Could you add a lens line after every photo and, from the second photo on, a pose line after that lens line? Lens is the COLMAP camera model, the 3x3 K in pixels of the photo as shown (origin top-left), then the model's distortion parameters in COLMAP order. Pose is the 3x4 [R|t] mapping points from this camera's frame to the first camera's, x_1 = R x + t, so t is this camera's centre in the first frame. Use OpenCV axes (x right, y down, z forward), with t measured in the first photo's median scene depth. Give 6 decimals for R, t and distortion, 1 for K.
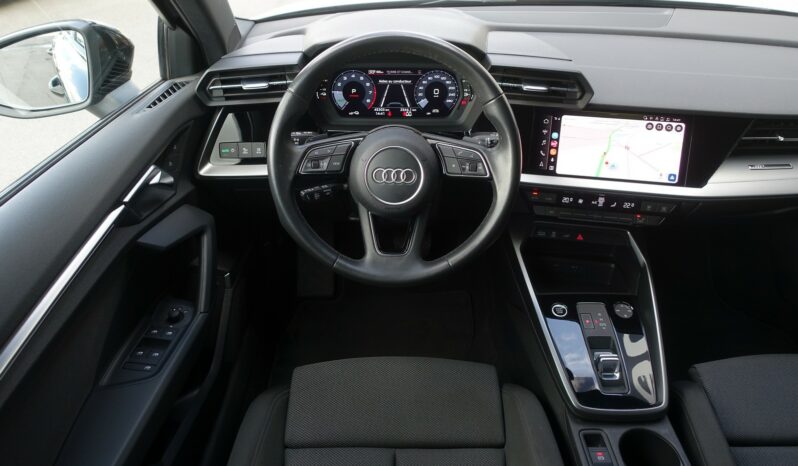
lens RADIAL K [[548.0, 0, 401.6], [0, 548.0, 228.4], [0, 0, 1]] dist [0.018891, -0.010540]
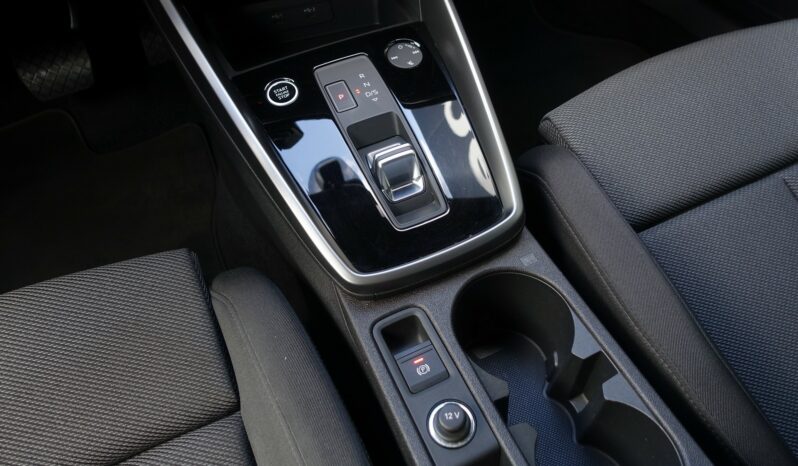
lens RADIAL K [[548.0, 0, 388.1], [0, 548.0, 220.0], [0, 0, 1]] dist [0.018891, -0.010540]
pose [[0.914516, -0.349484, 0.203768, 0.259921], [0.277846, 0.908704, 0.311542, 0.139813], [-0.294044, -0.228294, 0.928127, 0.557818]]
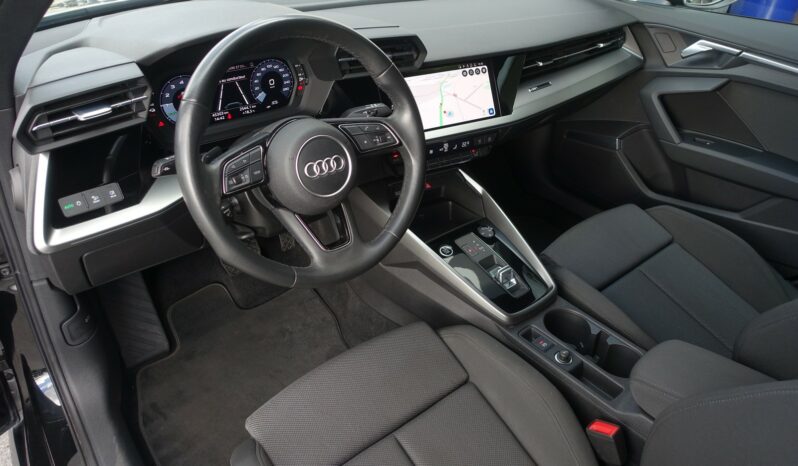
lens RADIAL K [[548.0, 0, 398.4], [0, 548.0, 226.9], [0, 0, 1]] dist [0.018891, -0.010540]
pose [[0.785161, -0.330326, 0.523838, -0.388167], [0.326497, 0.939558, 0.103099, -0.046861], [-0.526233, 0.090082, 0.845555, 0.122925]]
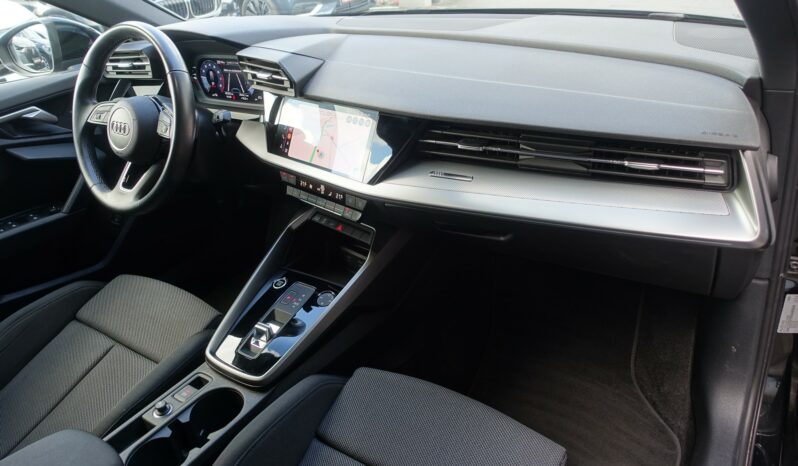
lens RADIAL K [[548.0, 0, 398.6], [0, 548.0, 232.7], [0, 0, 1]] dist [0.018891, -0.010540]
pose [[0.820326, 0.196112, -0.537221, 1.146718], [-0.225387, 0.974202, 0.011469, -0.013883], [0.525611, 0.111674, 0.843364, 0.222736]]
